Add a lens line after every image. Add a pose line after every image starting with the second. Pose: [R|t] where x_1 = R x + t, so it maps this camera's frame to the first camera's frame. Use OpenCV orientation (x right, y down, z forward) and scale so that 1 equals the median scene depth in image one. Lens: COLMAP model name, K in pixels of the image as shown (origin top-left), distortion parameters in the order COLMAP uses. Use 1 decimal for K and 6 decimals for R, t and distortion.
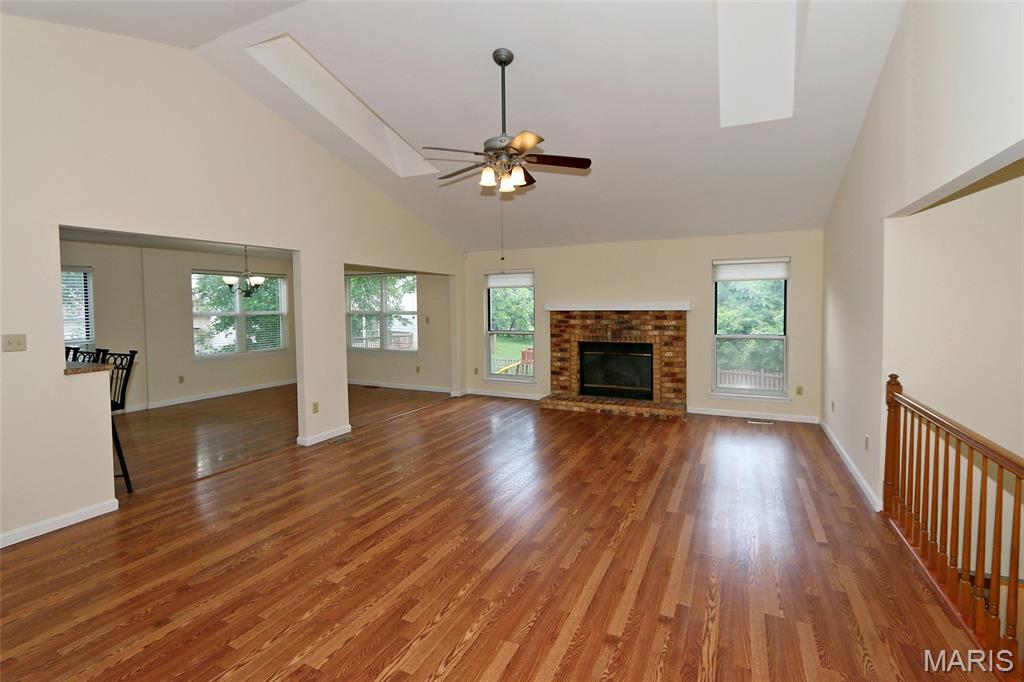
lens RADIAL K [[478.8, 0, 478.7], [0, 478.8, 321.8], [0, 0, 1]] dist [-0.018320, -0.000098]
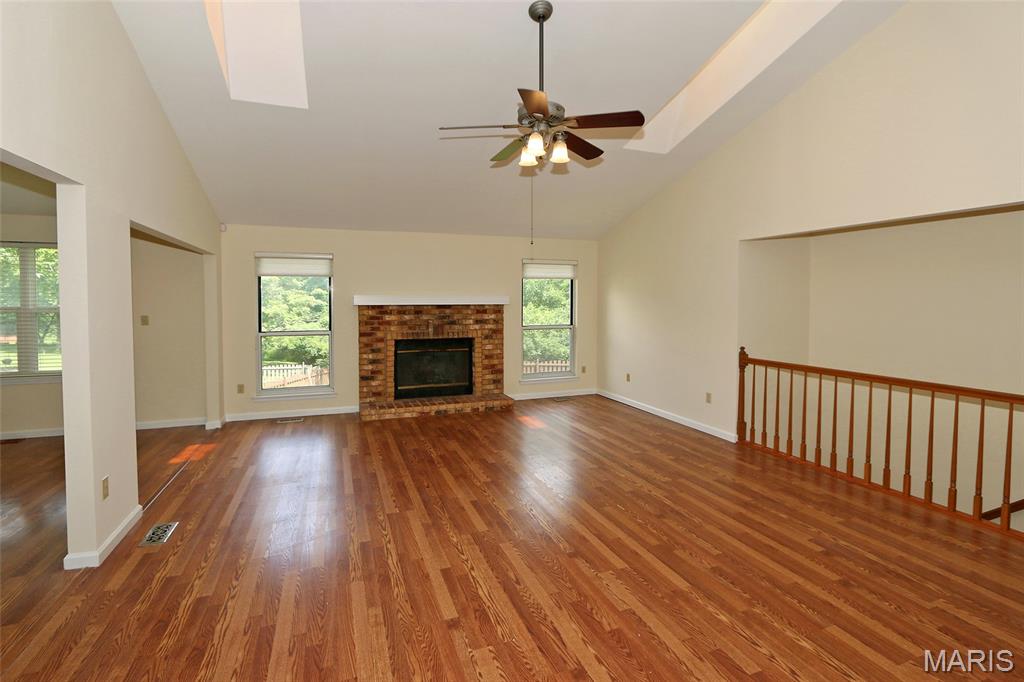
lens RADIAL K [[492.5, 0, 510.4], [0, 492.5, 316.4], [0, 0, 1]] dist [-0.015207, 0.000484]
pose [[0.667559, -0.016798, 0.744367, -0.356782], [0.019620, 0.999795, 0.004967, -0.002741], [-0.744298, 0.011289, 0.667752, 0.249009]]
